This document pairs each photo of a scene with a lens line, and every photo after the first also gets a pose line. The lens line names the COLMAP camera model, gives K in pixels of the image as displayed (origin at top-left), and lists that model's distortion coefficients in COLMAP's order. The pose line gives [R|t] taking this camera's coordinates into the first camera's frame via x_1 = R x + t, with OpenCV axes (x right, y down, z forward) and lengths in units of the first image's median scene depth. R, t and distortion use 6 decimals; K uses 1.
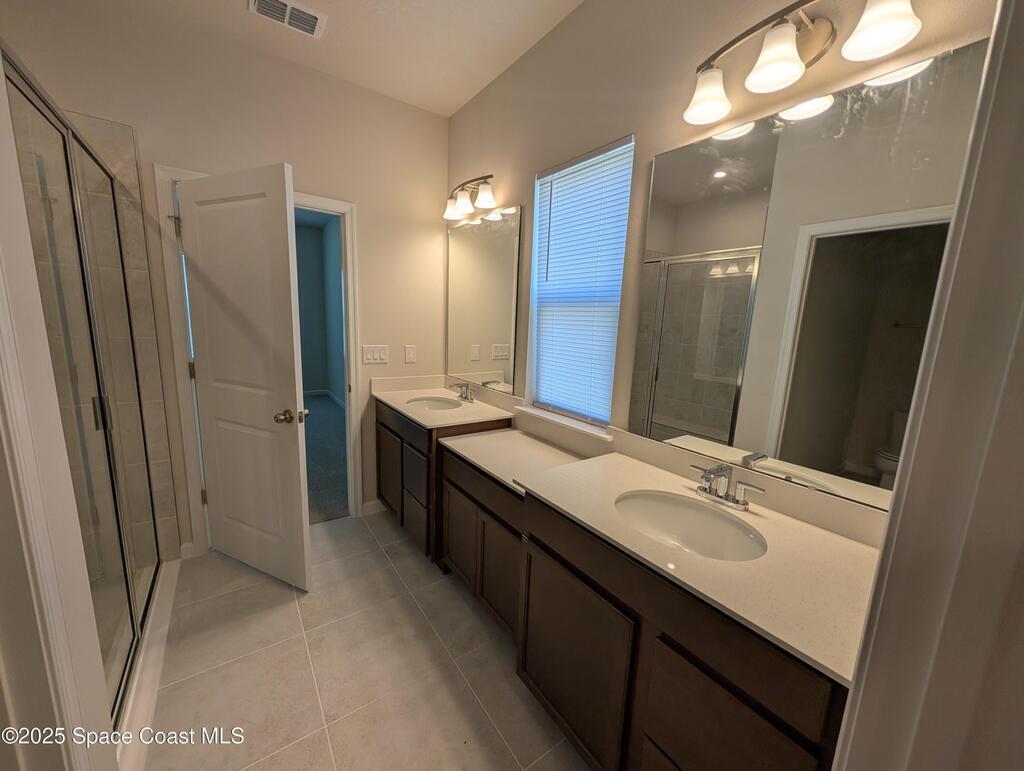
lens RADIAL K [[388.9, 0, 514.5], [0, 388.9, 389.8], [0, 0, 1]] dist [0.000080, 0.000150]
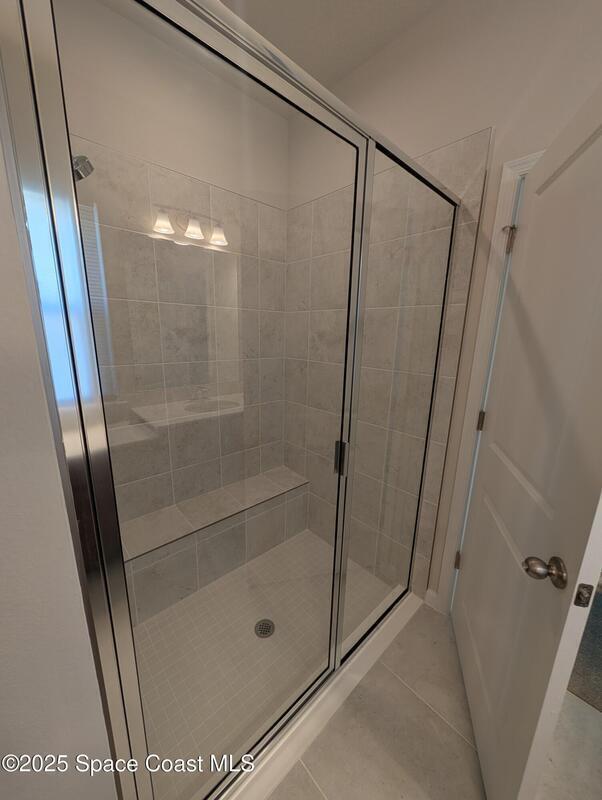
lens RADIAL K [[303.8, 0, 298.4], [0, 303.8, 402.4], [0, 0, 1]] dist [0.000080, 0.000150]
pose [[0.119036, 0.186746, -0.975170, -0.279897], [-0.185311, 0.969074, 0.162958, -0.131813], [0.975444, 0.161312, 0.149960, 0.571003]]
